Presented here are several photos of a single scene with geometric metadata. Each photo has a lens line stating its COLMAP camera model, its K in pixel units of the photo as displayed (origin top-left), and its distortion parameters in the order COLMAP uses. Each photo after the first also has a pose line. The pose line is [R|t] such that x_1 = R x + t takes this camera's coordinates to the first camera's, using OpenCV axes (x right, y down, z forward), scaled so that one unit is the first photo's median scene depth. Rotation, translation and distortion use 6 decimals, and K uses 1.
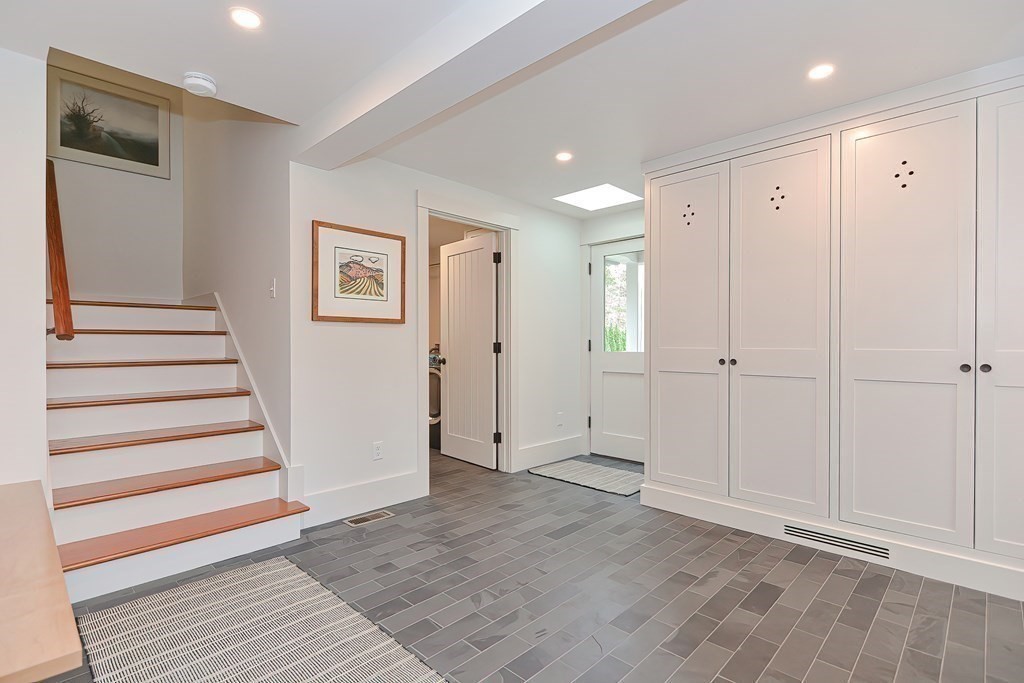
lens RADIAL K [[500.7, 0, 512.0], [0, 500.7, 343.8], [0, 0, 1]] dist [0.012890, -0.007849]
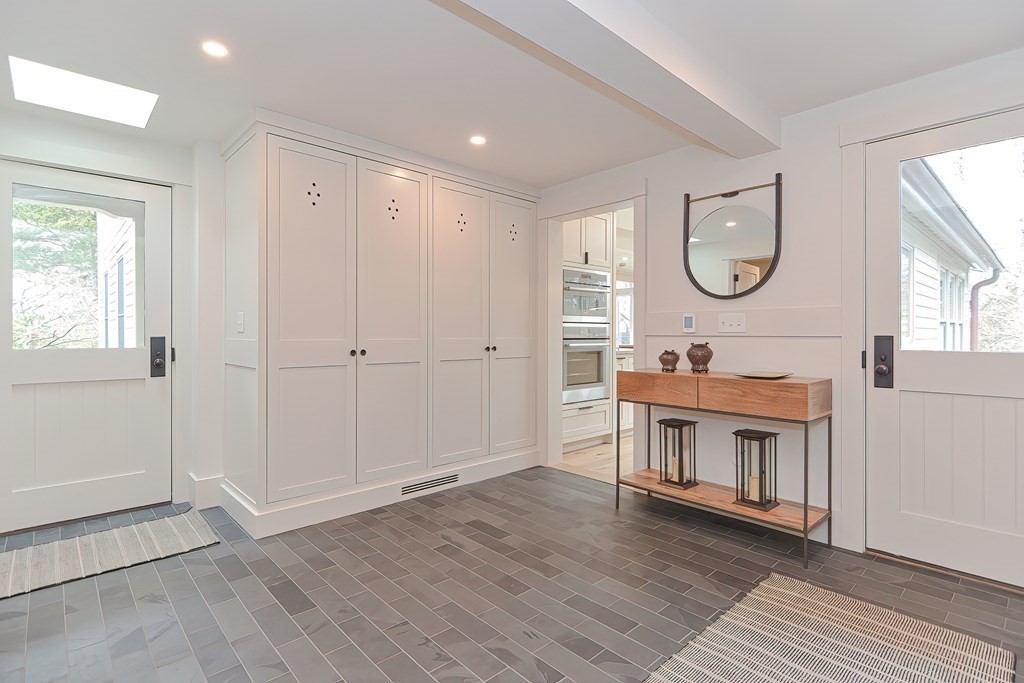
lens RADIAL K [[500.7, 0, 512.3], [0, 500.7, 336.2], [0, 0, 1]] dist [0.012890, -0.007849]
pose [[0.042637, -0.003241, 0.999085, -0.612277], [0.004825, 0.999984, 0.003038, 0.000659], [-0.999079, 0.004691, 0.042652, 0.672828]]
